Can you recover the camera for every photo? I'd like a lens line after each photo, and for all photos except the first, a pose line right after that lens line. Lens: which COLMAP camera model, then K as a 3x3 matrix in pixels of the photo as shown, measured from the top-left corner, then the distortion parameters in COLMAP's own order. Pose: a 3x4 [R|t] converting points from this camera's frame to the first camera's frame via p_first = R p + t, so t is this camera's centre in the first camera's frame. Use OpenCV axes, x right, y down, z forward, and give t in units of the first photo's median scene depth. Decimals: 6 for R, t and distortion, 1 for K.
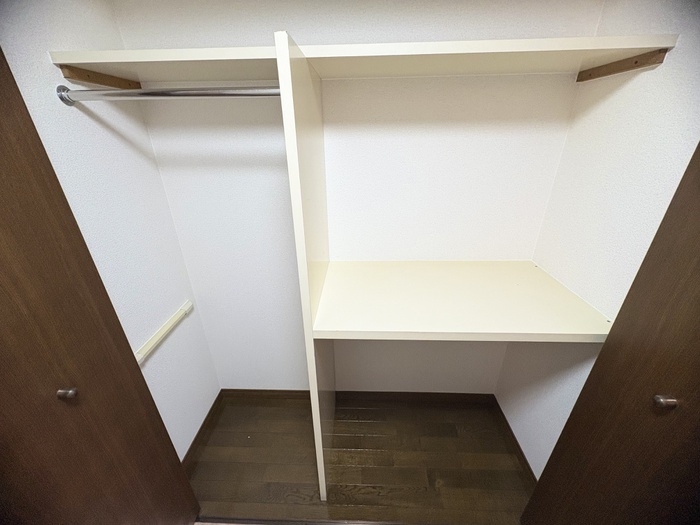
lens RADIAL K [[294.4, 0, 349.6], [0, 294.4, 266.4], [0, 0, 1]] dist [-0.002785, 0.000475]
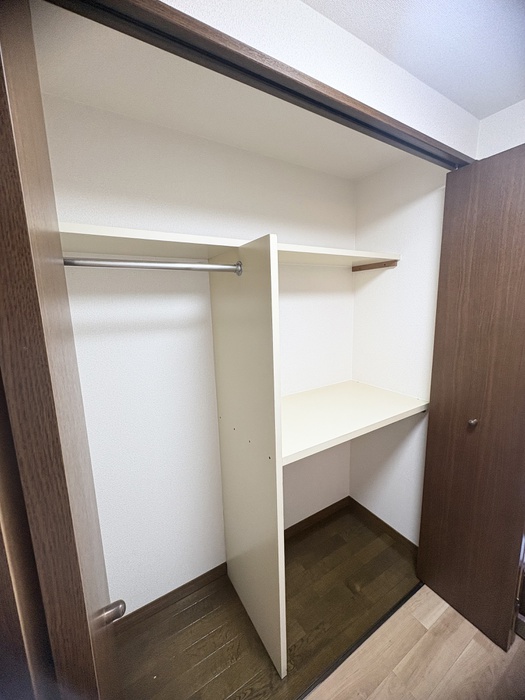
lens RADIAL K [[294.4, 0, 266.6], [0, 294.4, 345.6], [0, 0, 1]] dist [-0.002785, 0.000475]
pose [[0.822626, -0.095536, 0.560499, -0.647437], [0.255197, 0.942950, -0.213820, 0.031745], [-0.508095, 0.318932, 0.800076, -0.007254]]
